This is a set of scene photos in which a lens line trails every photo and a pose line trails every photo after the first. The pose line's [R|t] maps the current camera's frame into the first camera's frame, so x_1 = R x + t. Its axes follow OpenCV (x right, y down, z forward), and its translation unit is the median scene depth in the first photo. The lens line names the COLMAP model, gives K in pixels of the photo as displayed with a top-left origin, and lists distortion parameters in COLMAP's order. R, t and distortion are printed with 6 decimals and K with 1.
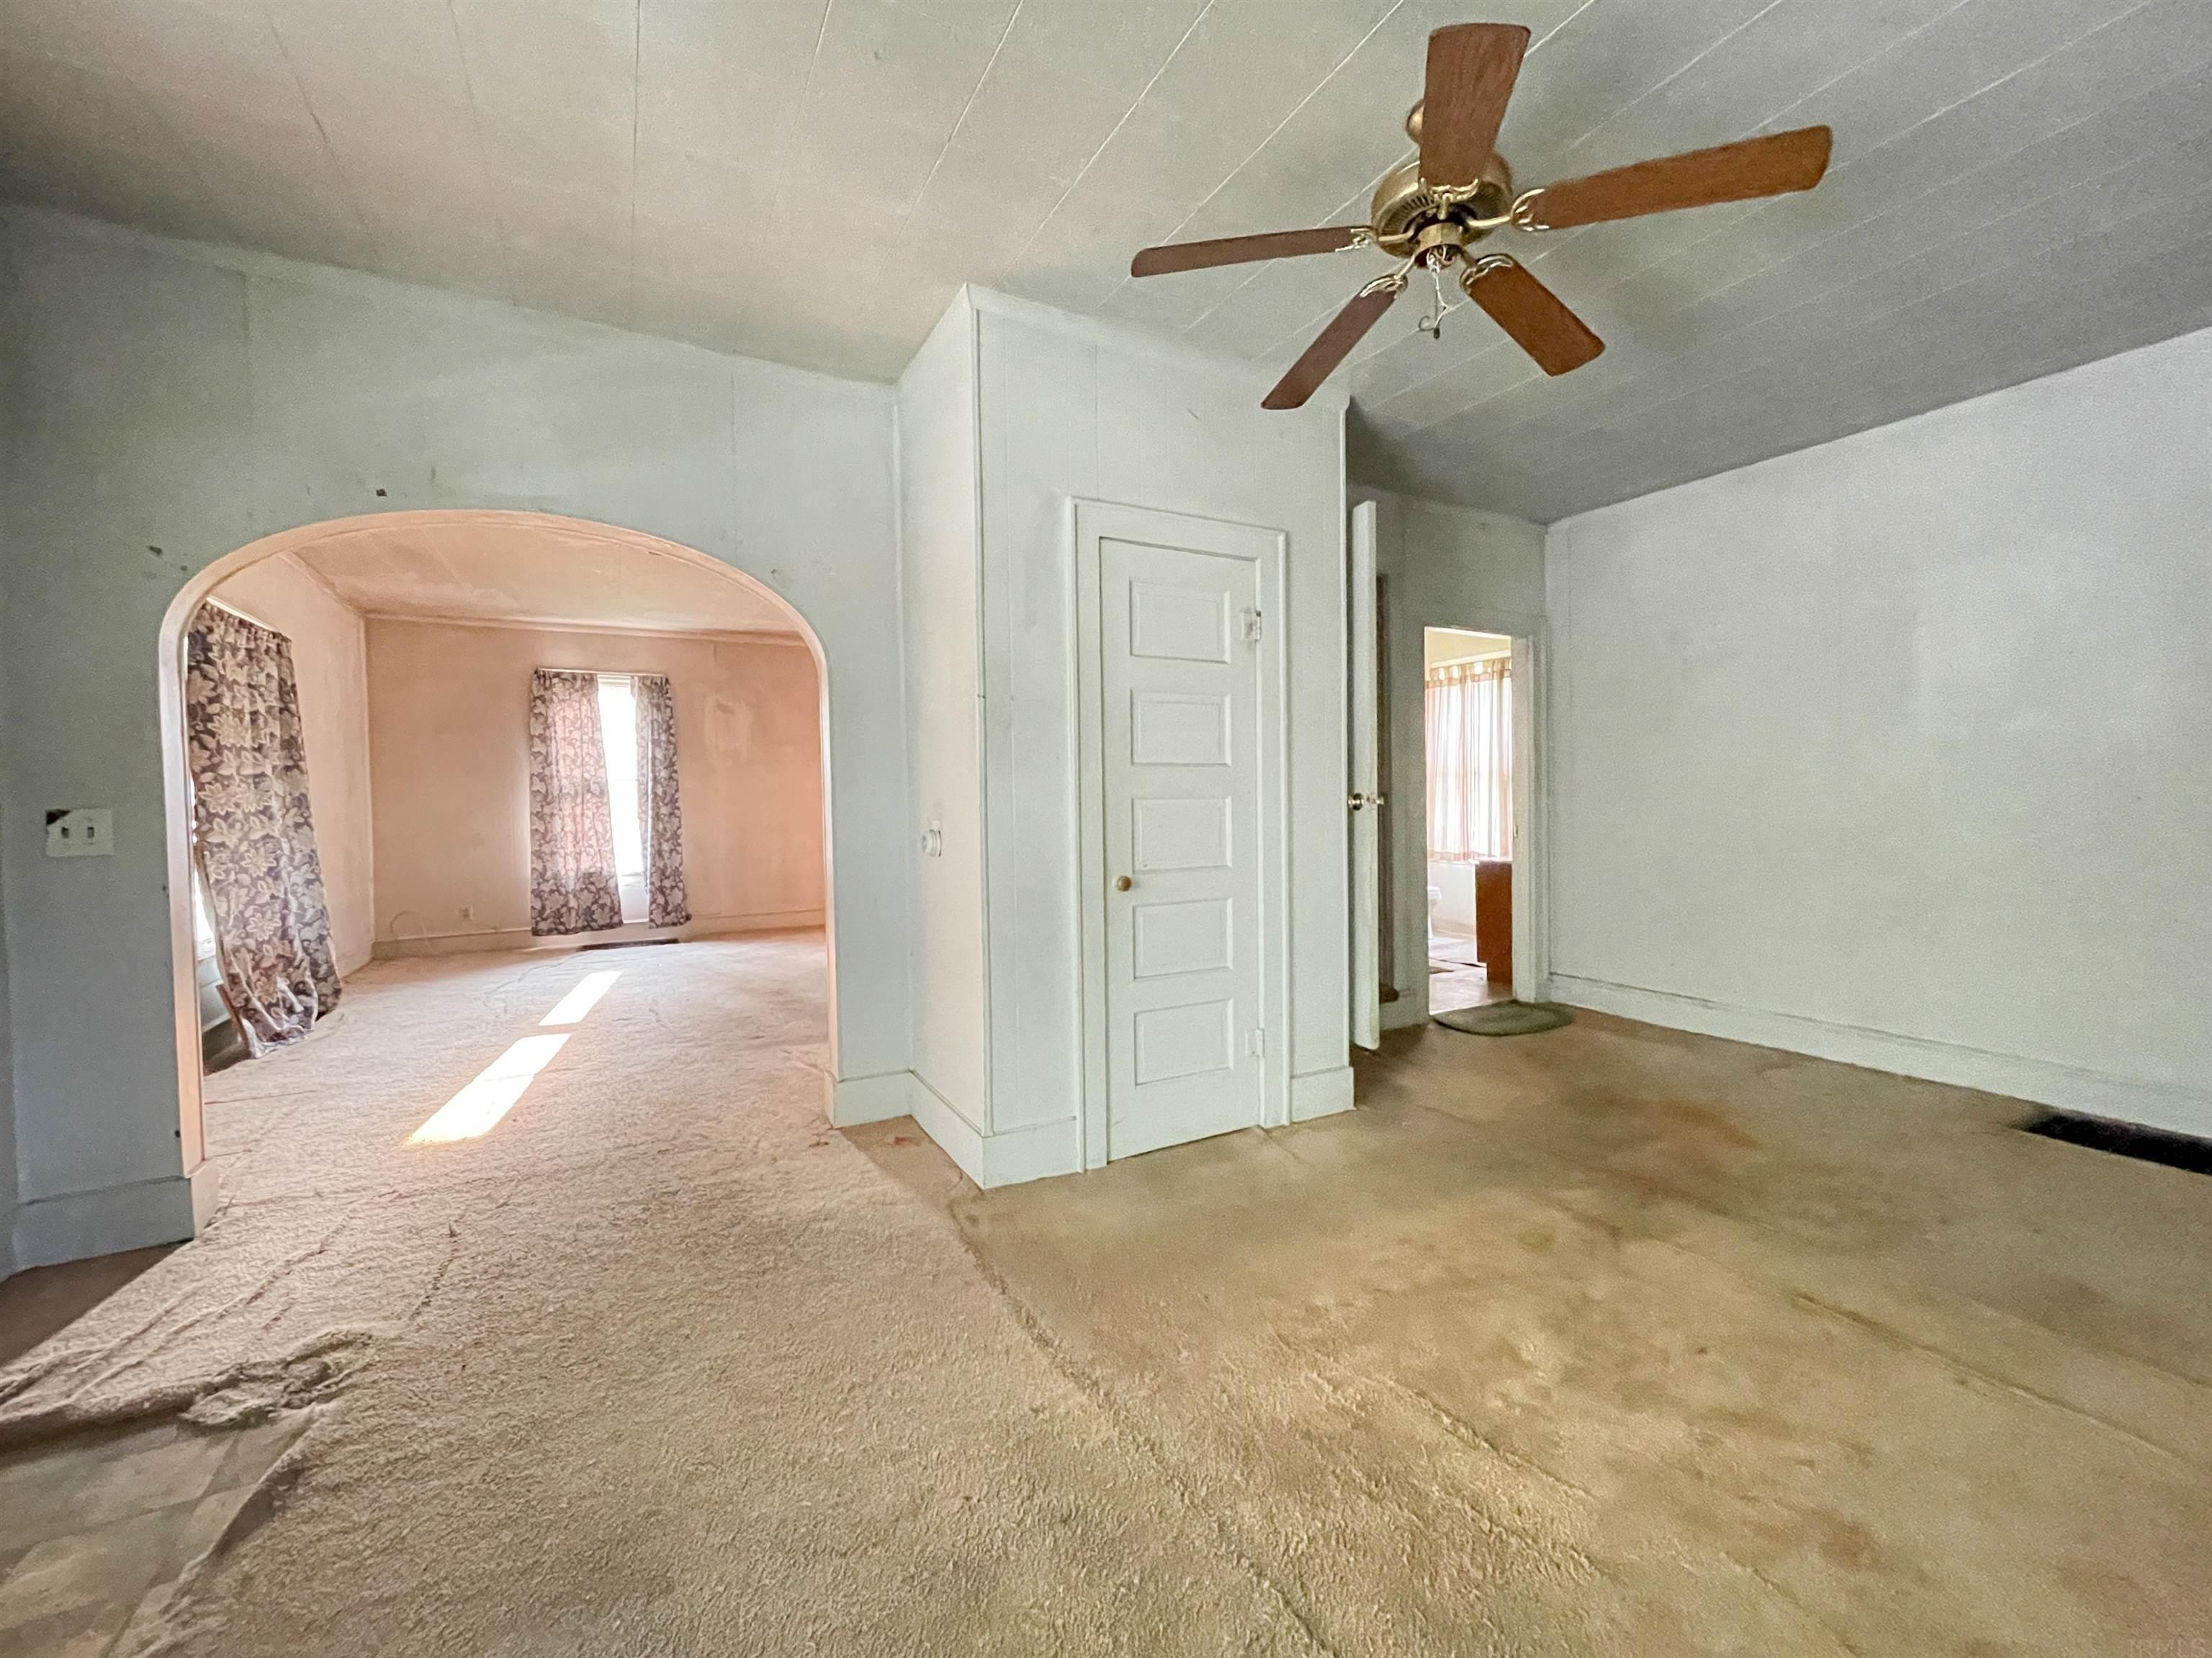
lens RADIAL K [[898.9, 0, 1102.9], [0, 898.9, 827.4], [0, 0, 1]] dist [-0.004849, -0.000479]
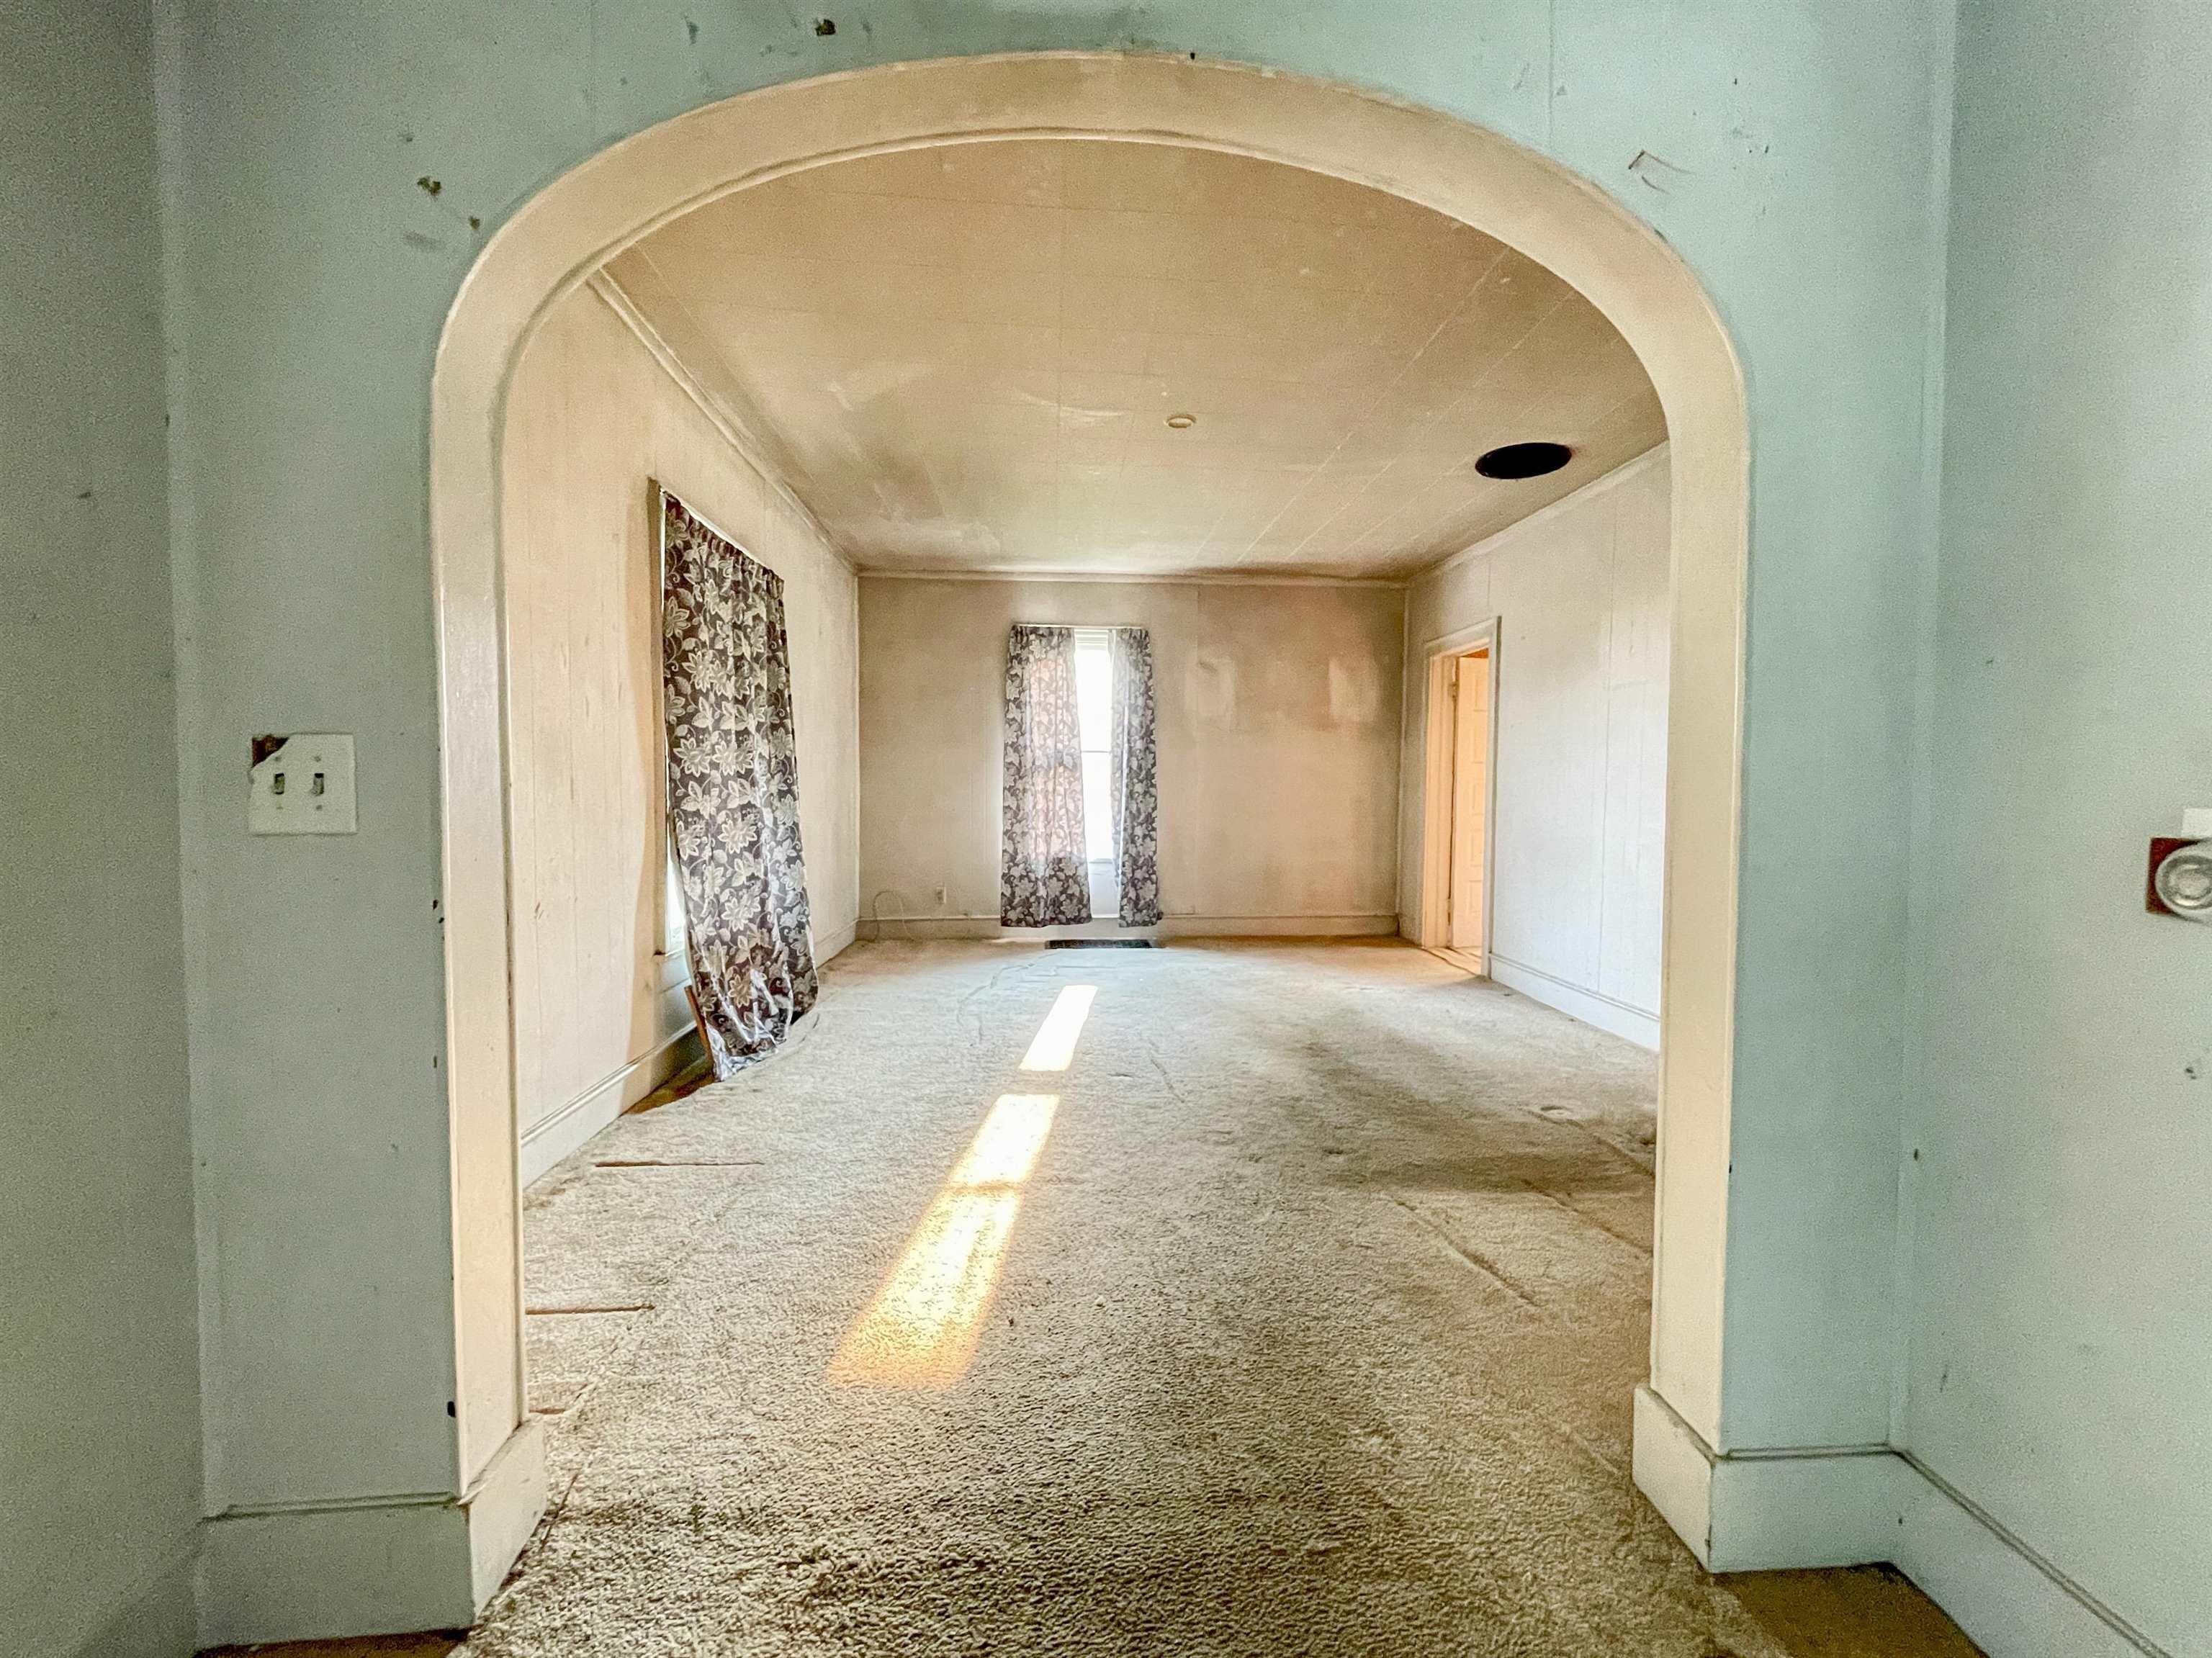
lens RADIAL K [[898.9, 0, 1105.3], [0, 898.9, 825.1], [0, 0, 1]] dist [-0.004849, -0.000479]
pose [[0.907244, 0.036132, -0.419050, -0.264624], [-0.031543, 0.999343, 0.017876, 0.002863], [0.419420, -0.003000, 0.907787, 0.360045]]
